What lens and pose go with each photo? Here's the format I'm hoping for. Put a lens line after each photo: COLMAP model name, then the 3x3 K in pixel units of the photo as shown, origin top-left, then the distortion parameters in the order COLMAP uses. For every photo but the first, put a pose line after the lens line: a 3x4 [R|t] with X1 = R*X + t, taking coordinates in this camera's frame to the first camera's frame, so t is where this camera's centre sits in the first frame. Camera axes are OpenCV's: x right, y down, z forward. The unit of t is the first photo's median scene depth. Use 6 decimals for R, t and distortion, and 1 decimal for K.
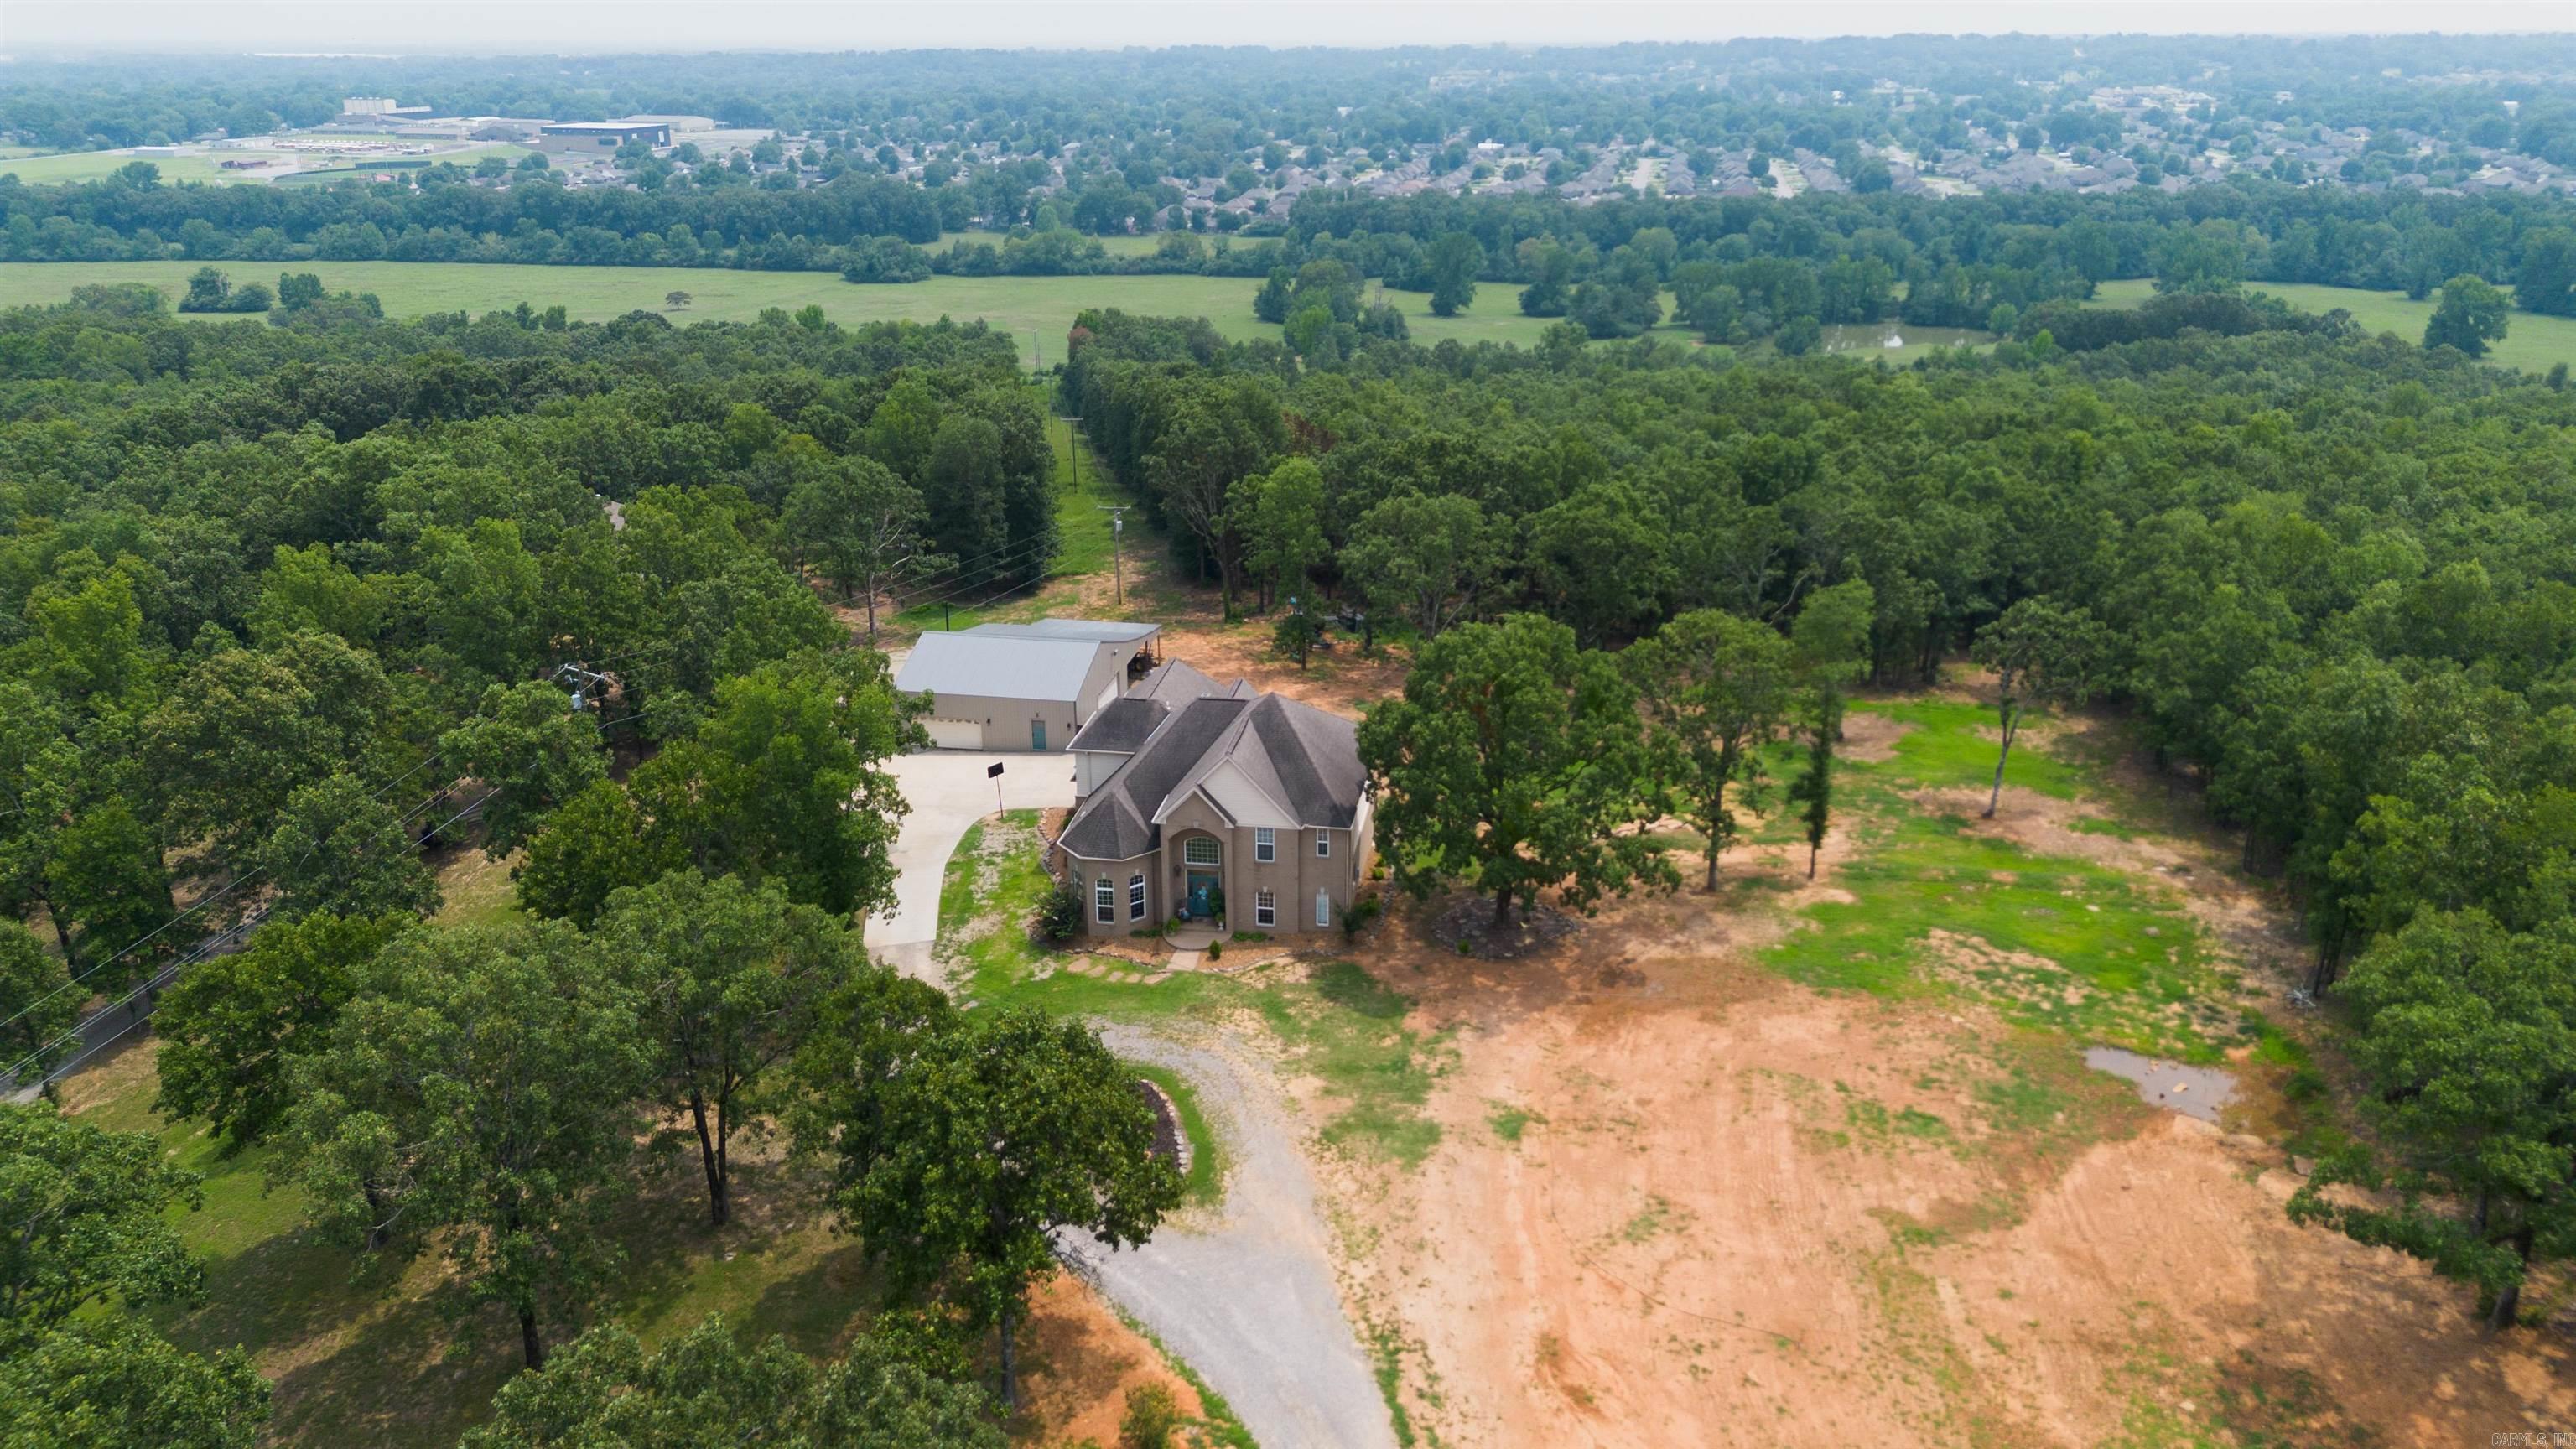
lens RADIAL K [[1816.8, 0, 1287.1], [0, 1816.8, 718.4], [0, 0, 1]] dist [0.083888, -0.091145]
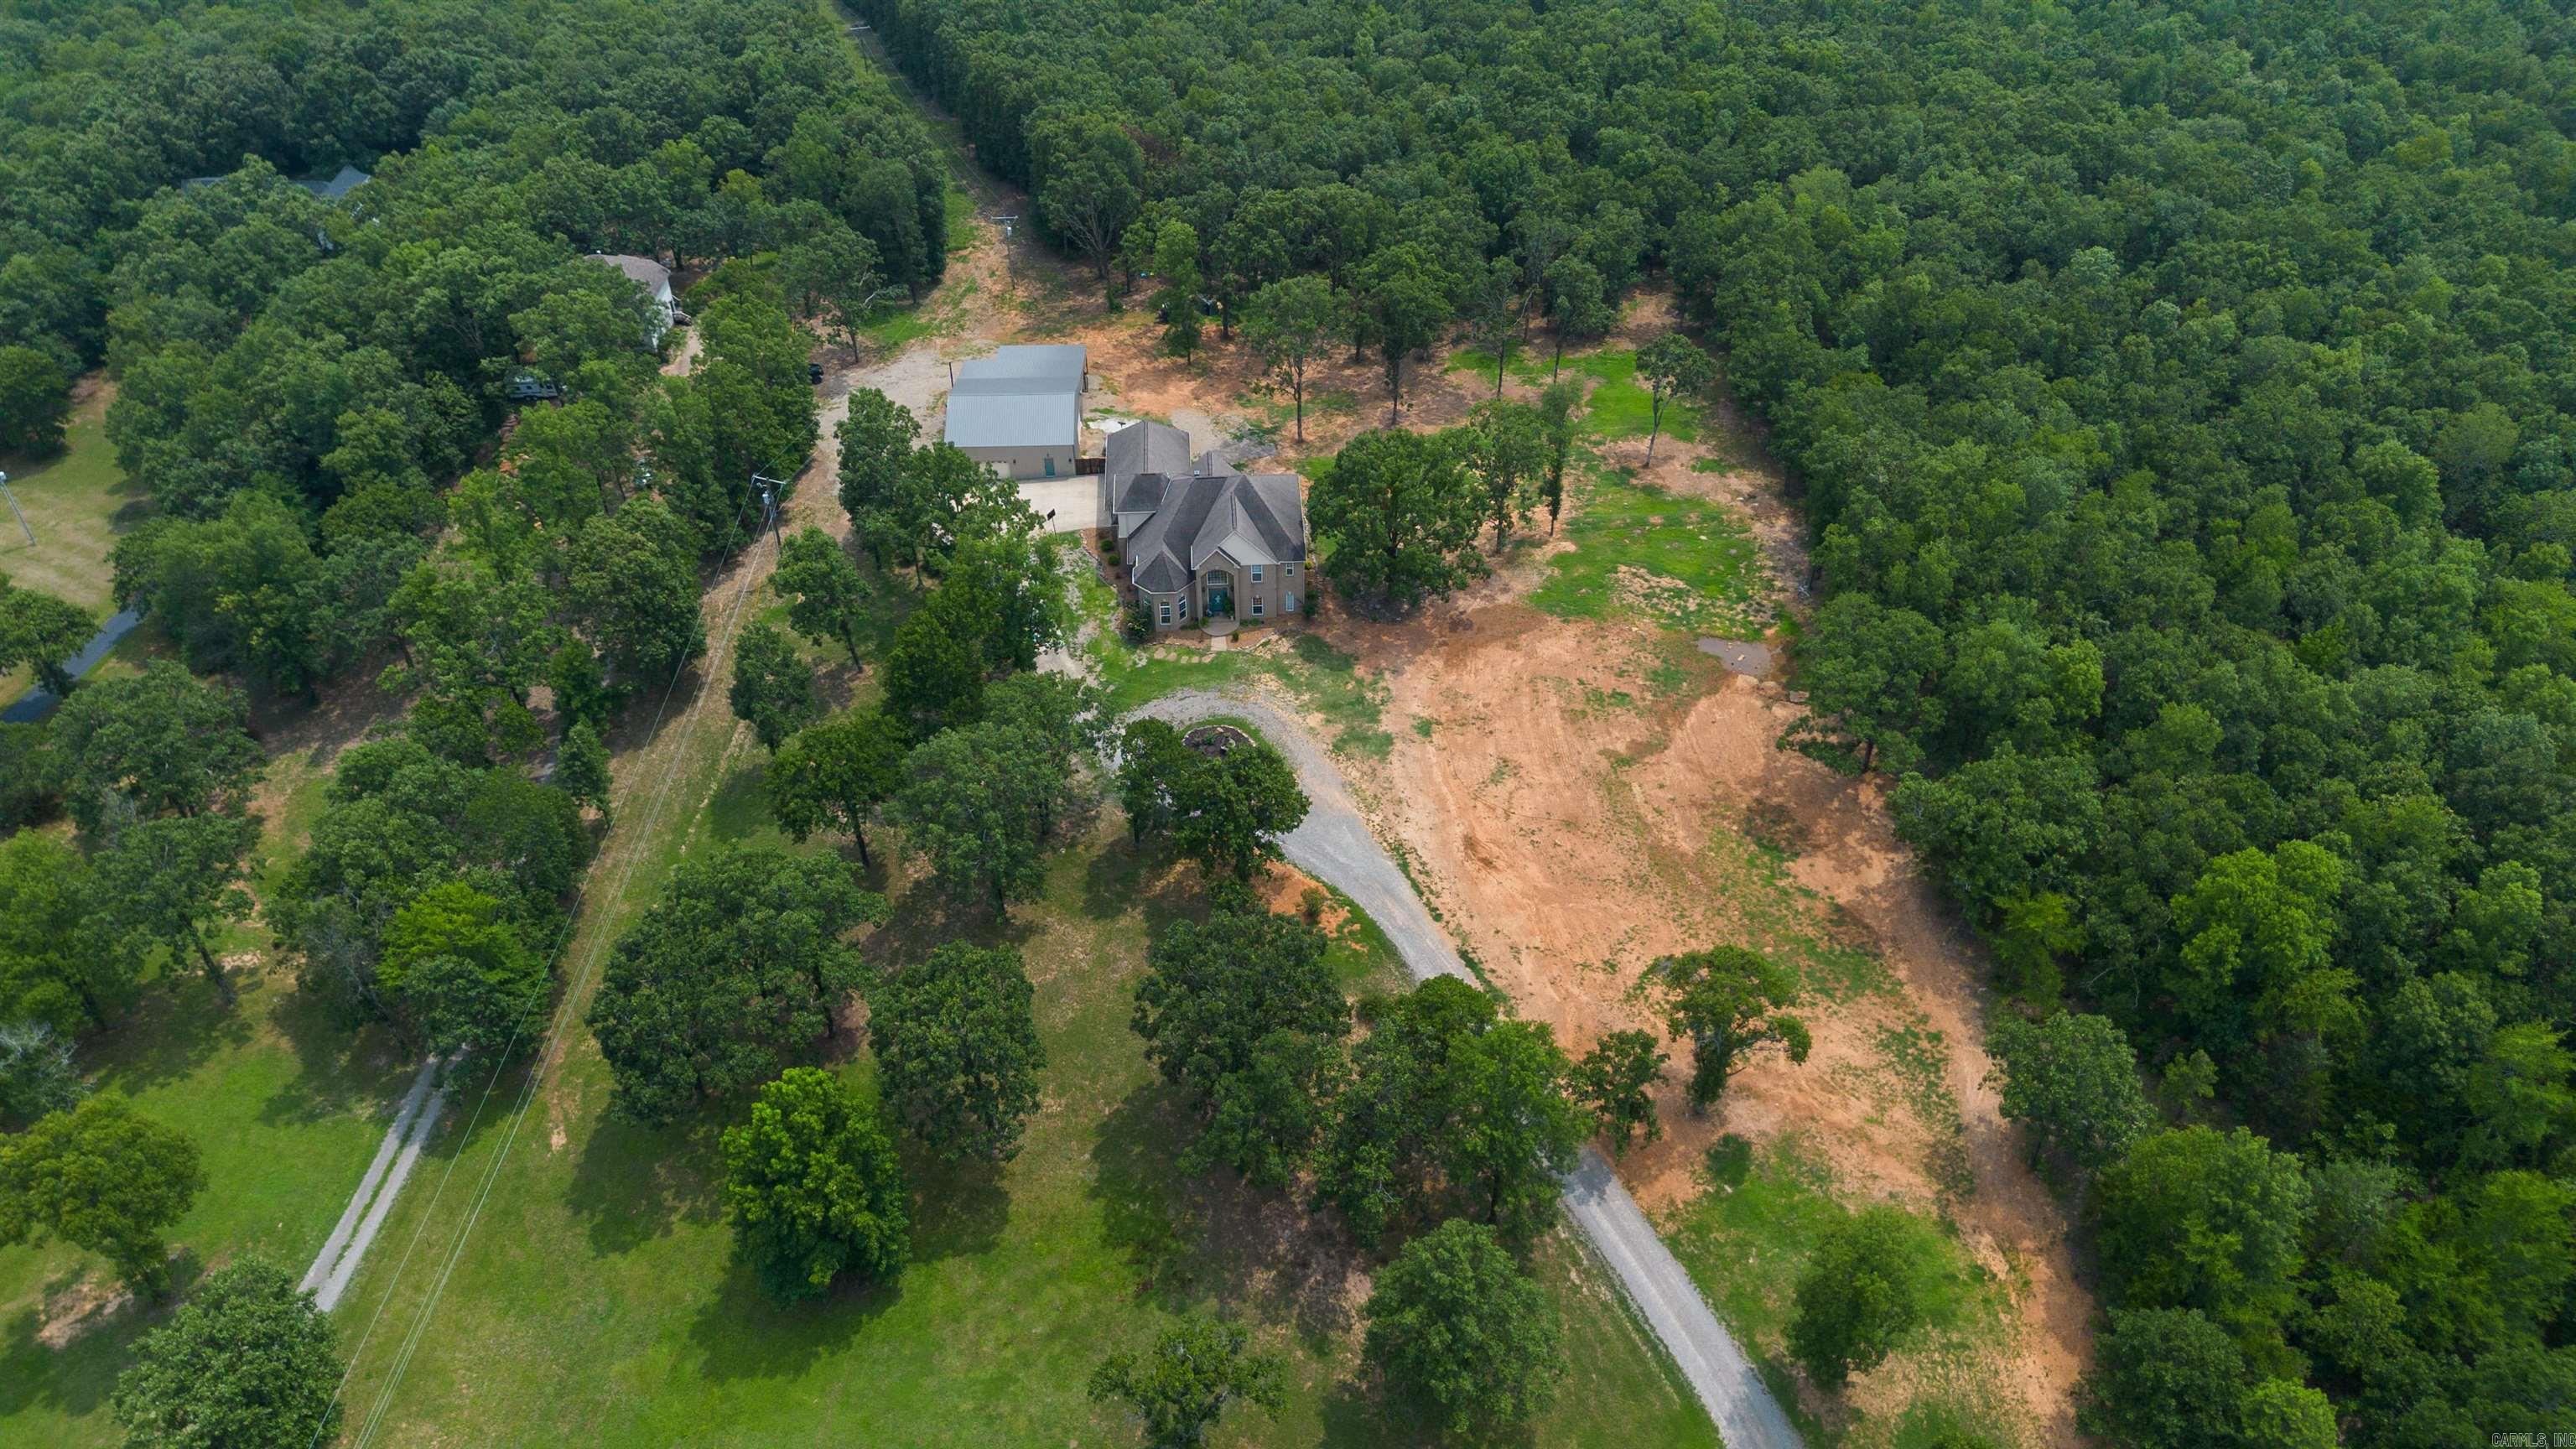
lens RADIAL K [[1816.8, 0, 1275.6], [0, 1816.8, 743.0], [0, 0, 1]] dist [0.083888, -0.091145]
pose [[0.978446, -0.142089, 0.149846, -0.276817], [0.079290, 0.928520, 0.362717, -0.406836], [-0.190673, -0.343018, 0.919773, -0.654968]]
